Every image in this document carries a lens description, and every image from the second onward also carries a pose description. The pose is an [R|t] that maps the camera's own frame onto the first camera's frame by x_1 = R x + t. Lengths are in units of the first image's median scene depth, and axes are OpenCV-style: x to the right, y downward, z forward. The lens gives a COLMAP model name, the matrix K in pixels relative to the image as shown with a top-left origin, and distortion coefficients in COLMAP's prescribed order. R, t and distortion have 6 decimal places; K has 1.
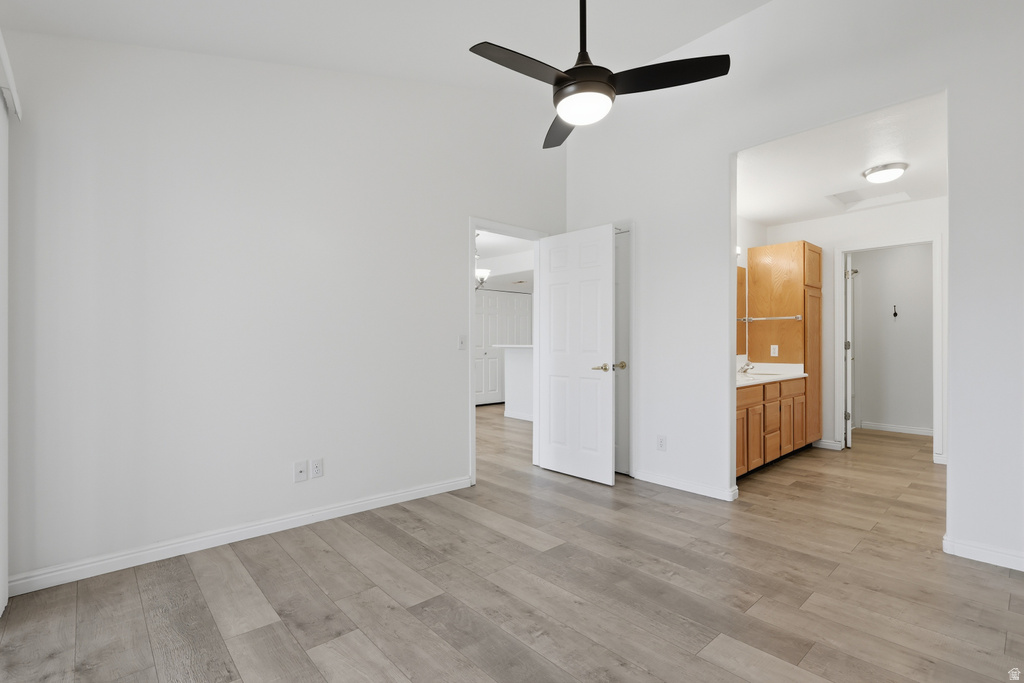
lens RADIAL K [[477.0, 0, 521.5], [0, 477.0, 343.2], [0, 0, 1]] dist [-0.007598, 0.001446]
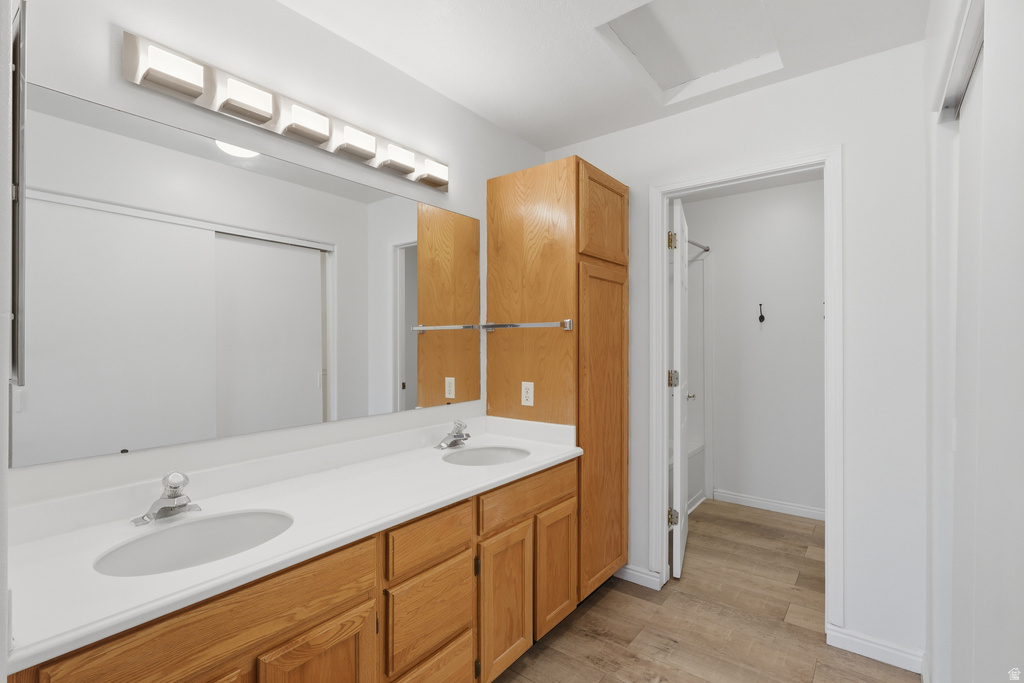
lens RADIAL K [[477.0, 0, 517.4], [0, 477.0, 339.2], [0, 0, 1]] dist [-0.007598, 0.001446]
pose [[0.985421, 0.001632, 0.170124, 0.591246], [-0.001531, 0.999999, -0.000727, -0.050873], [-0.170125, 0.000456, 0.985422, 0.717934]]
